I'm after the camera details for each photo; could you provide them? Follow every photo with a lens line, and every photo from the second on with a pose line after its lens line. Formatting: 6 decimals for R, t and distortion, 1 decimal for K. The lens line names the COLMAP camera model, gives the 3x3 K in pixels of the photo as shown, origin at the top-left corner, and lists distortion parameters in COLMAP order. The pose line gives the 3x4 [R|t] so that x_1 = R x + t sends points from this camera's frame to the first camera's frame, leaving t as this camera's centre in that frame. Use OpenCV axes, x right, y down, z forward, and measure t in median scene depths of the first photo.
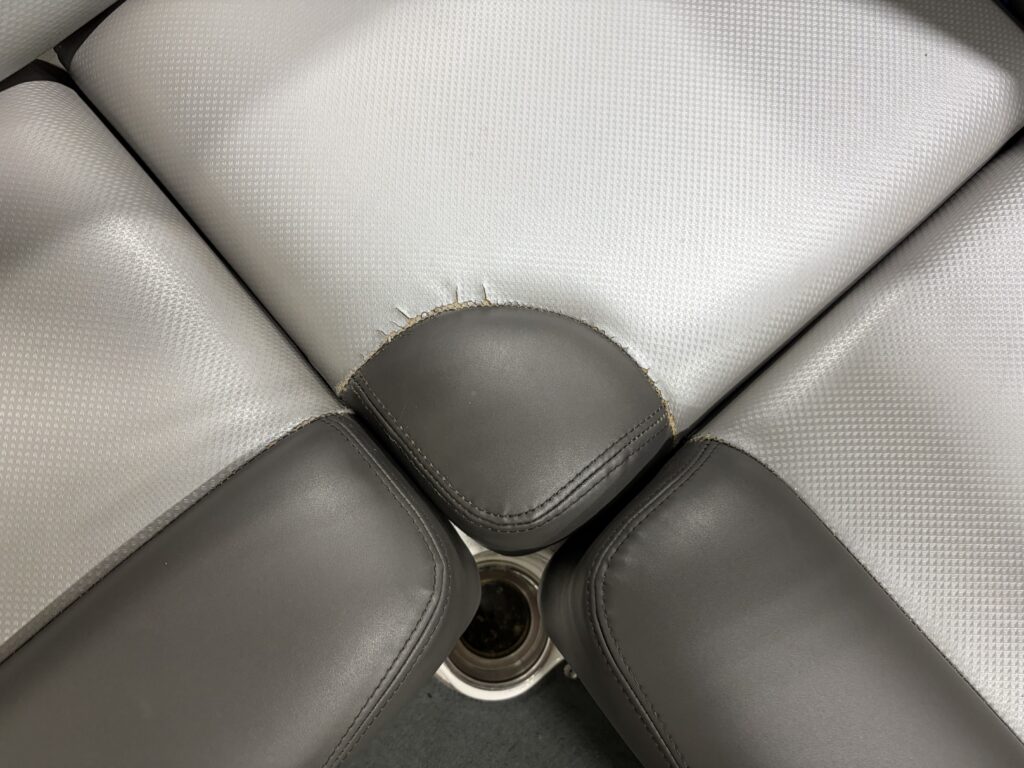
lens RADIAL K [[779.7, 0, 509.4], [0, 779.7, 381.3], [0, 0, 1]] dist [0.045981, -0.041884]
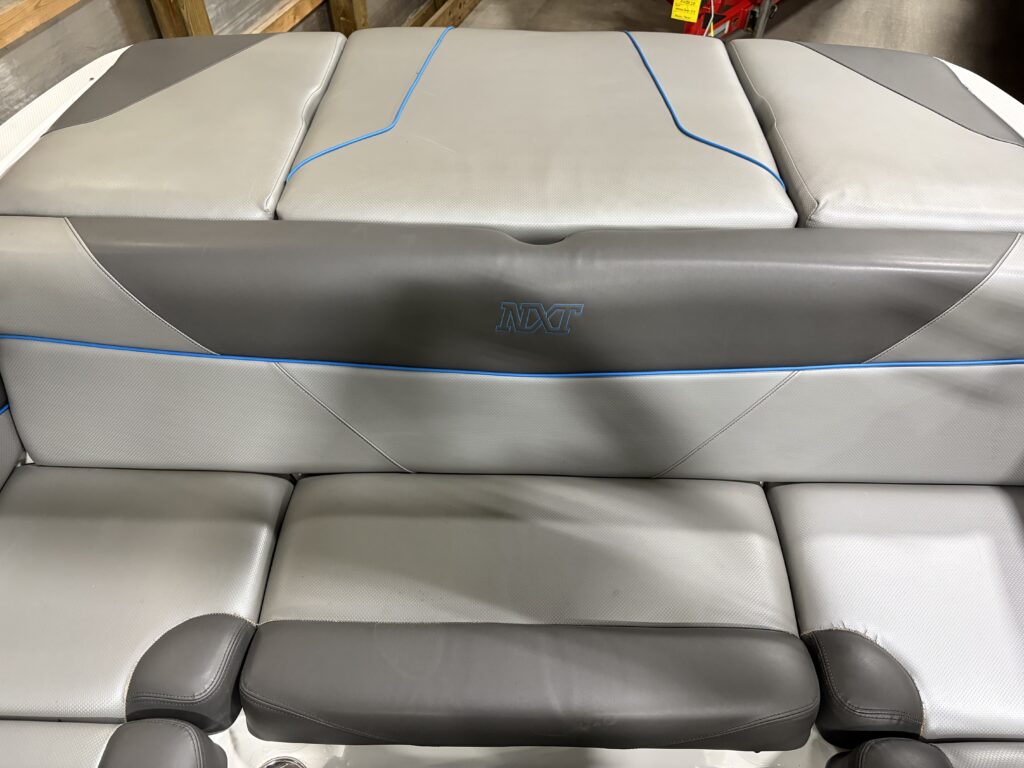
lens RADIAL K [[779.7, 0, 509.4], [0, 779.7, 381.3], [0, 0, 1]] dist [0.045981, -0.041884]
pose [[0.733007, 0.471785, -0.490020, -0.045674], [-0.656536, 0.679134, -0.328233, 1.001192], [0.177934, 0.562313, 0.807554, -1.897502]]
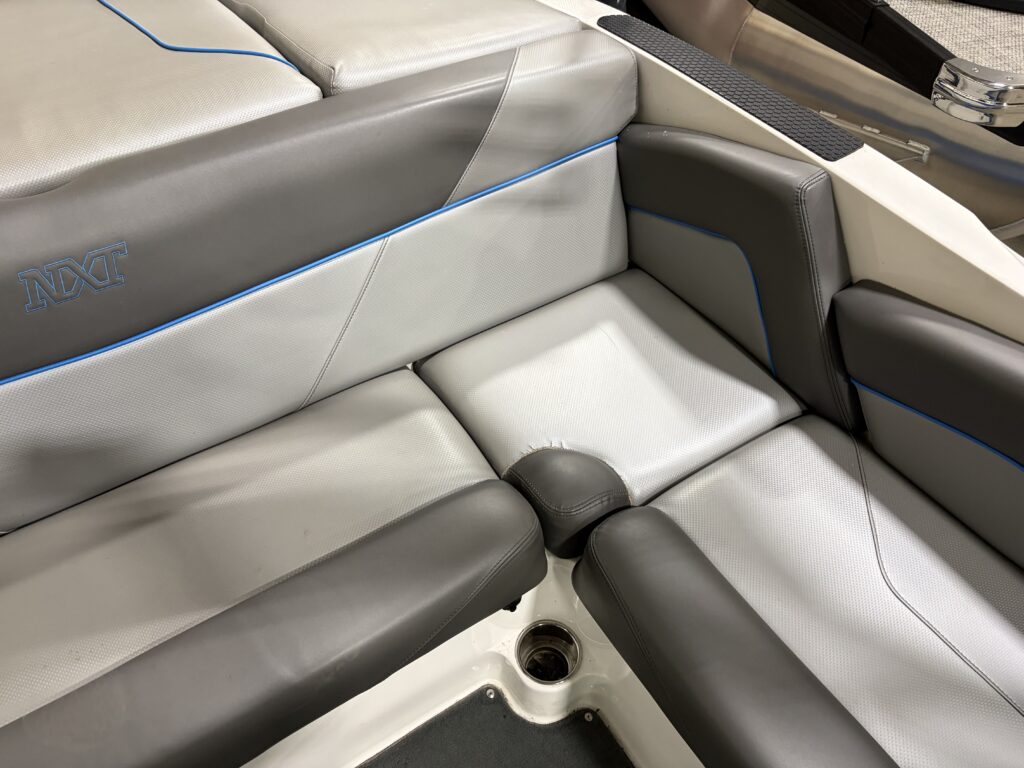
lens RADIAL K [[779.7, 0, 509.4], [0, 779.7, 381.3], [0, 0, 1]] dist [0.045981, -0.041884]
pose [[0.987999, 0.080980, -0.131529, 0.126360], [-0.138233, 0.843508, -0.519024, 1.132203], [0.068915, 0.530977, 0.844579, -1.412845]]
